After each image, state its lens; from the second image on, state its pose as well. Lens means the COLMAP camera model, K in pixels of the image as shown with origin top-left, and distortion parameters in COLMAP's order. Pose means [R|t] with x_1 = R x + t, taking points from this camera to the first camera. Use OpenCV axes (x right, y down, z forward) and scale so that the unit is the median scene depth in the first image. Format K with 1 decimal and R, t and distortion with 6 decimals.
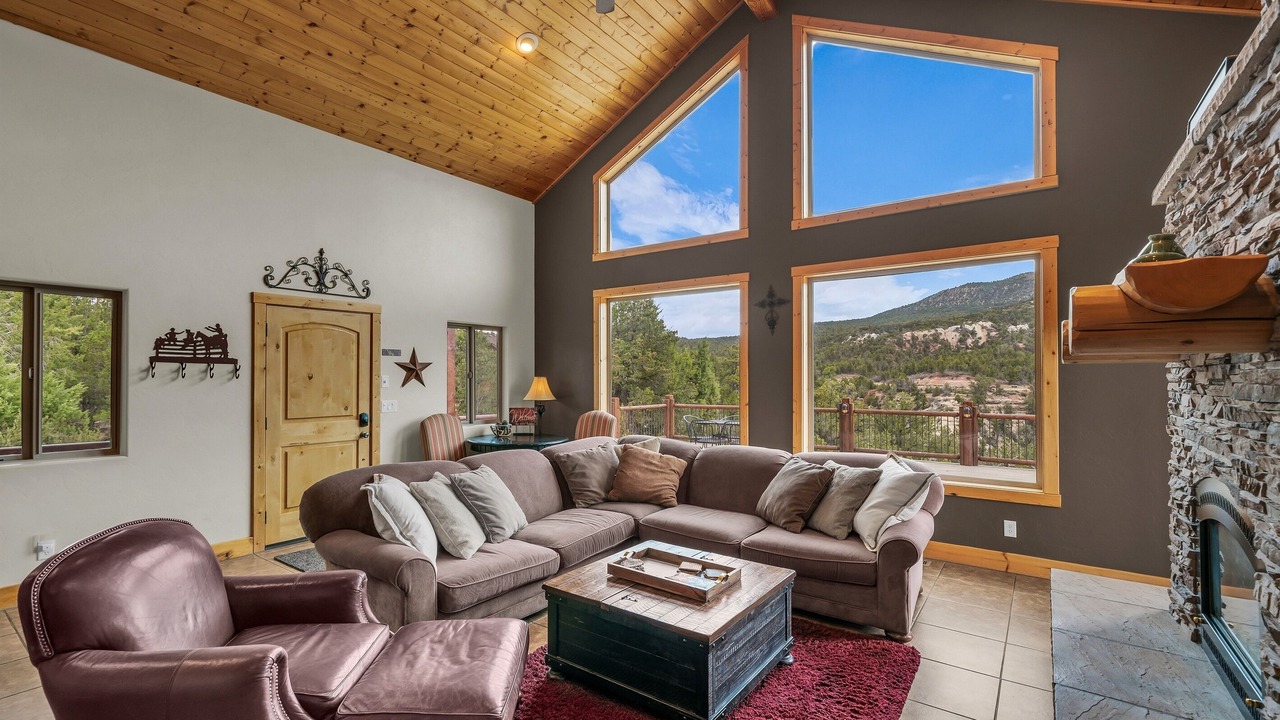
lens RADIAL K [[561.5, 0, 635.4], [0, 561.5, 367.9], [0, 0, 1]] dist [-0.000222, 0.000054]
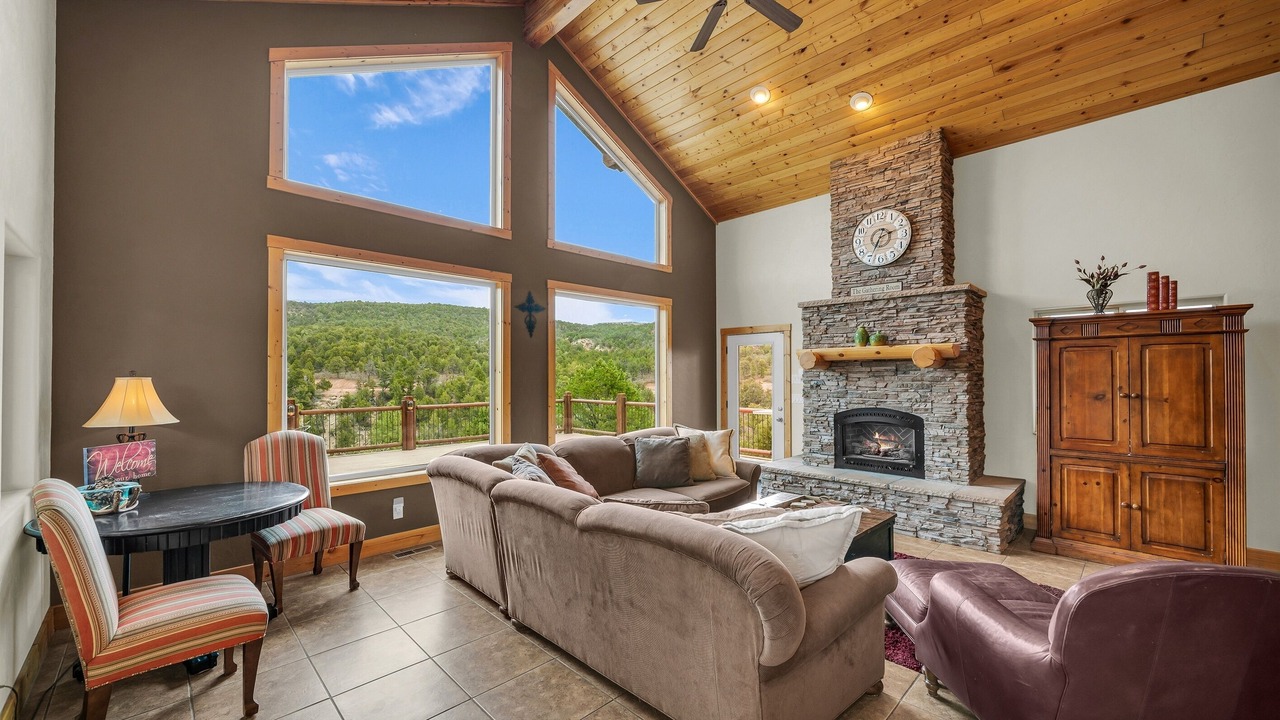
lens RADIAL K [[495.4, 0, 639.3], [0, 495.4, 369.9], [0, 0, 1]] dist [-0.000883, -0.000238]
pose [[0.161894, 0.011601, 0.986740, -0.662225], [-0.014004, 0.999857, -0.009458, 0.010276], [-0.986709, -0.012287, 0.162033, 0.632598]]
